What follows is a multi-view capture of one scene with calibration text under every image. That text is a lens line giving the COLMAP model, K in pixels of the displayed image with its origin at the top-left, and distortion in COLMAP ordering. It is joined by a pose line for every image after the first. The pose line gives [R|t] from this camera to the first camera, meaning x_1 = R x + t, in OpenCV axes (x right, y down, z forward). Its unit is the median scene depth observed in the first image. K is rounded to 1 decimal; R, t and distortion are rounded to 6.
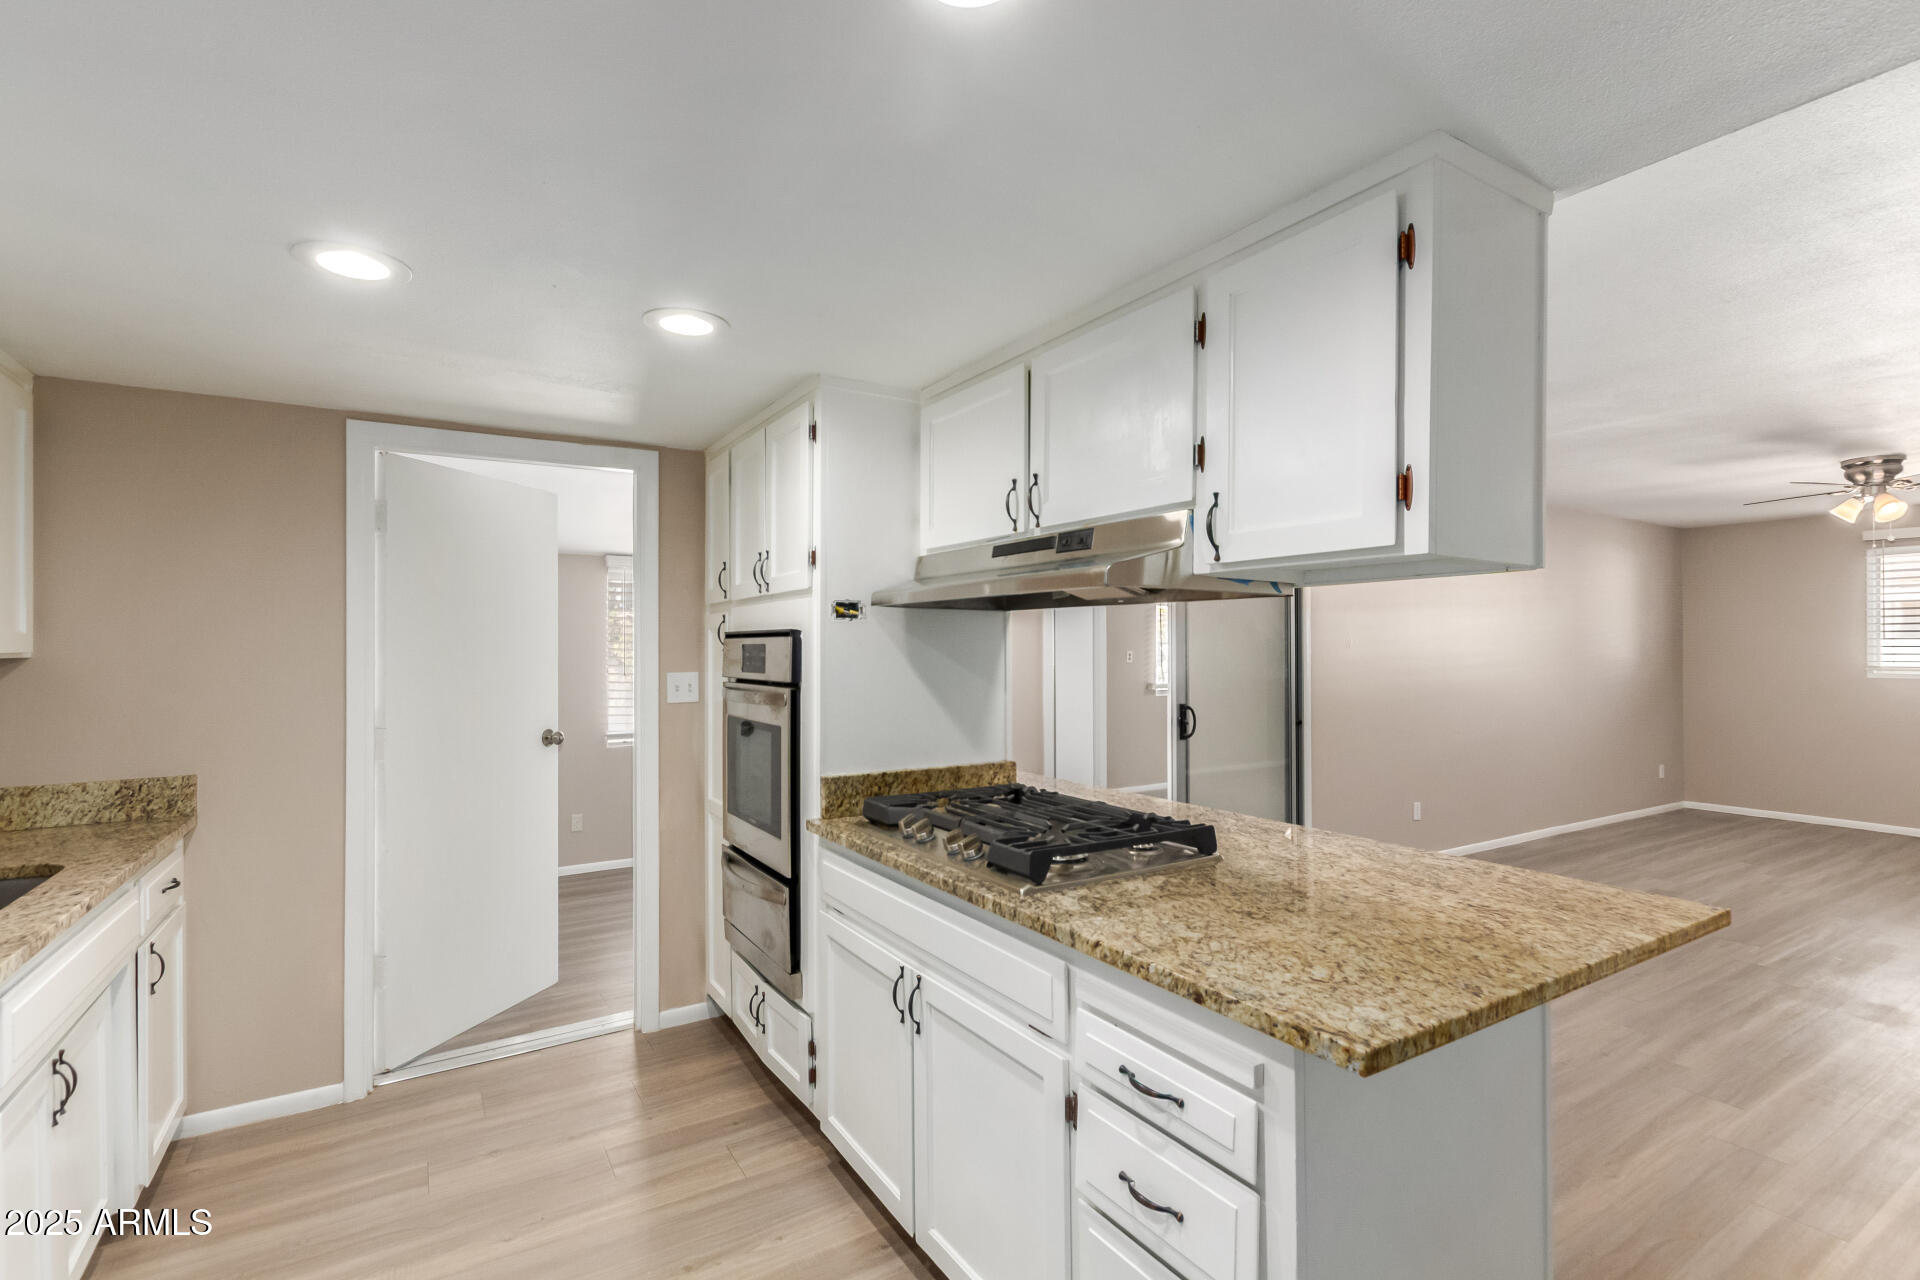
lens RADIAL K [[898.6, 0, 971.3], [0, 898.6, 635.6], [0, 0, 1]] dist [0.028703, -0.007654]
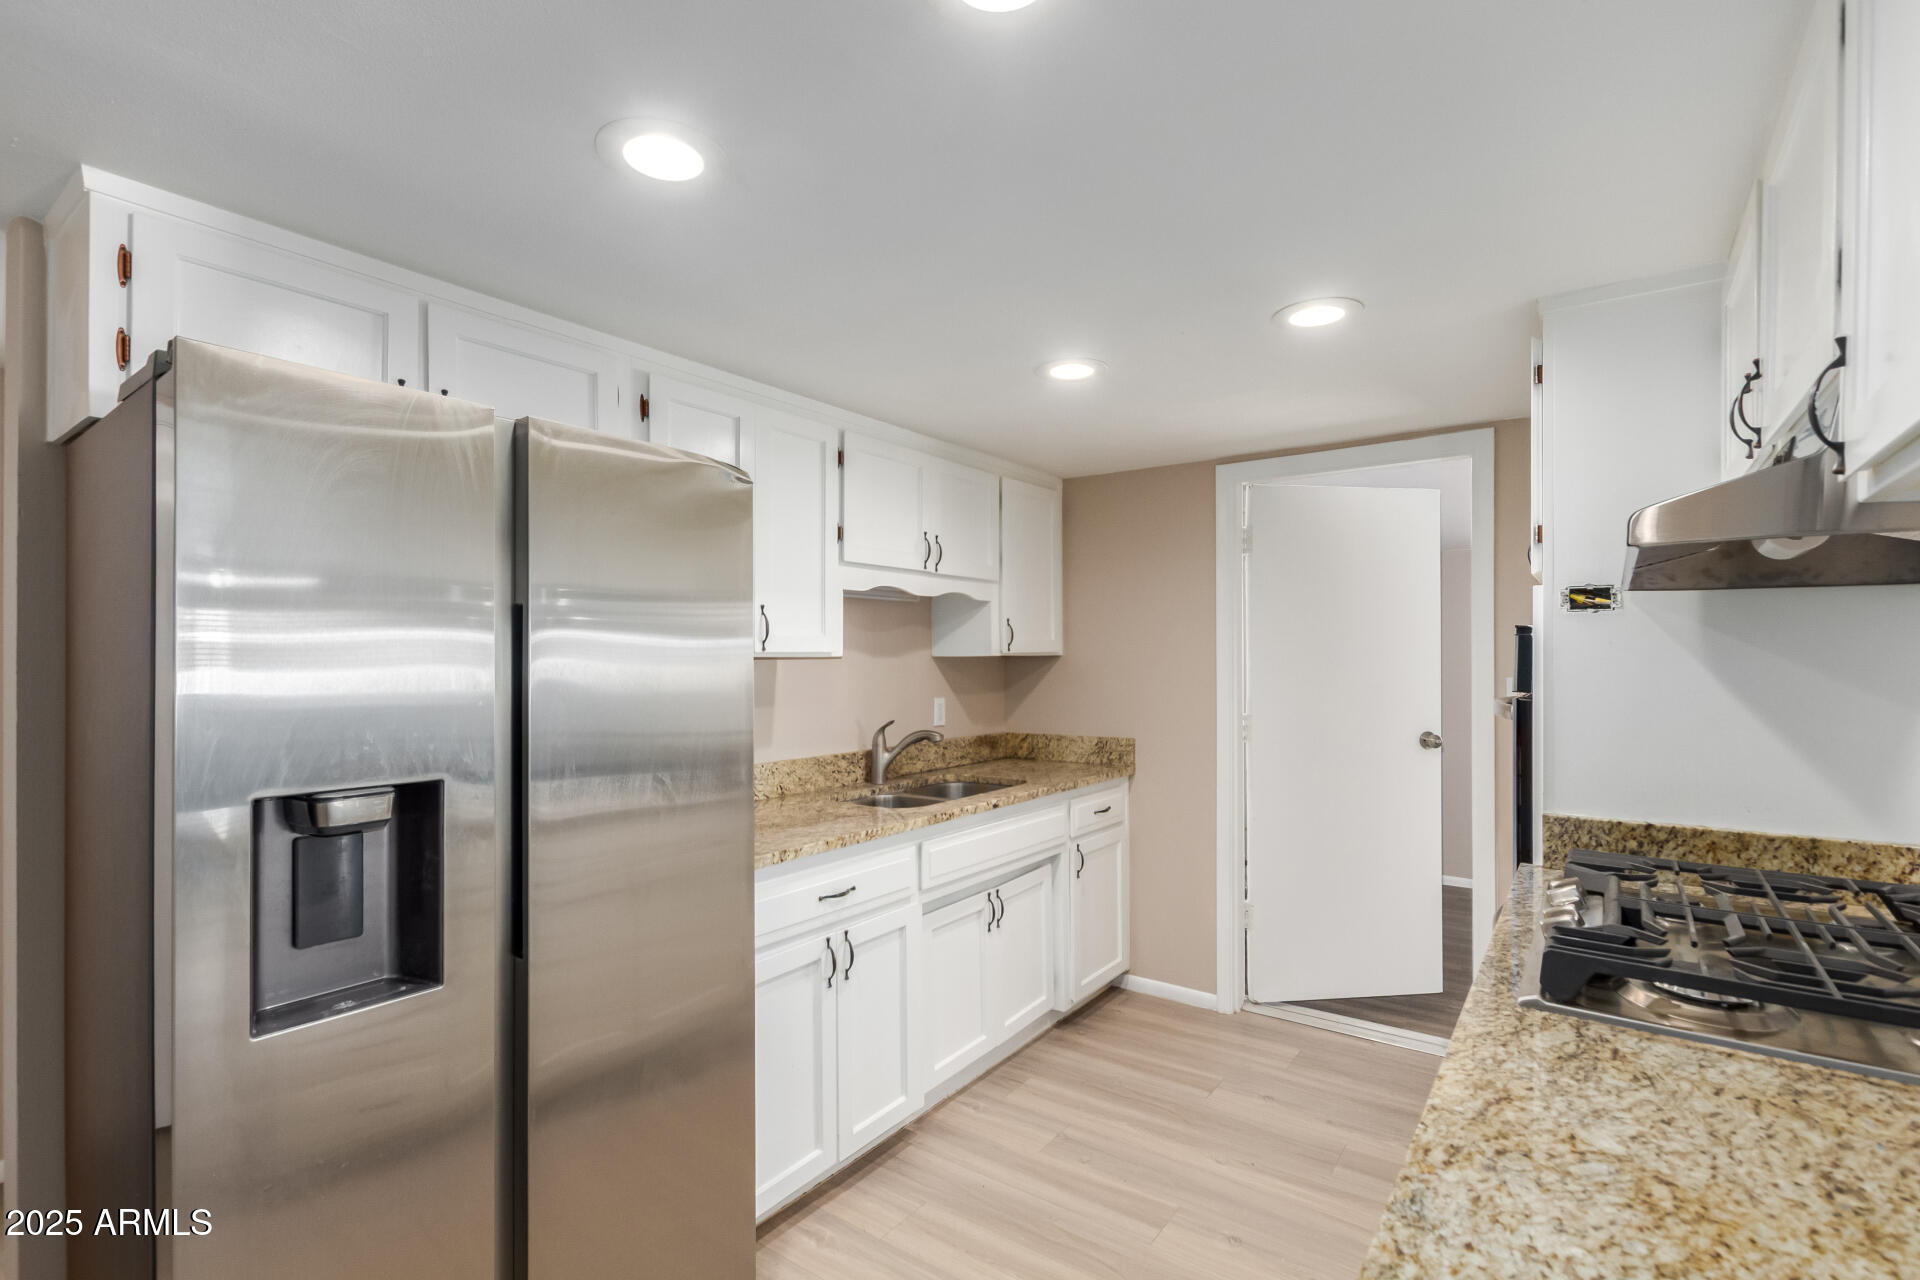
lens RADIAL K [[898.6, 0, 968.3], [0, 898.6, 646.2], [0, 0, 1]] dist [0.028703, -0.007654]
pose [[0.387824, -0.004194, -0.921724, 0.359113], [0.014503, 0.999894, 0.001552, 0.002958], [0.921619, -0.013969, 0.387843, 0.228393]]
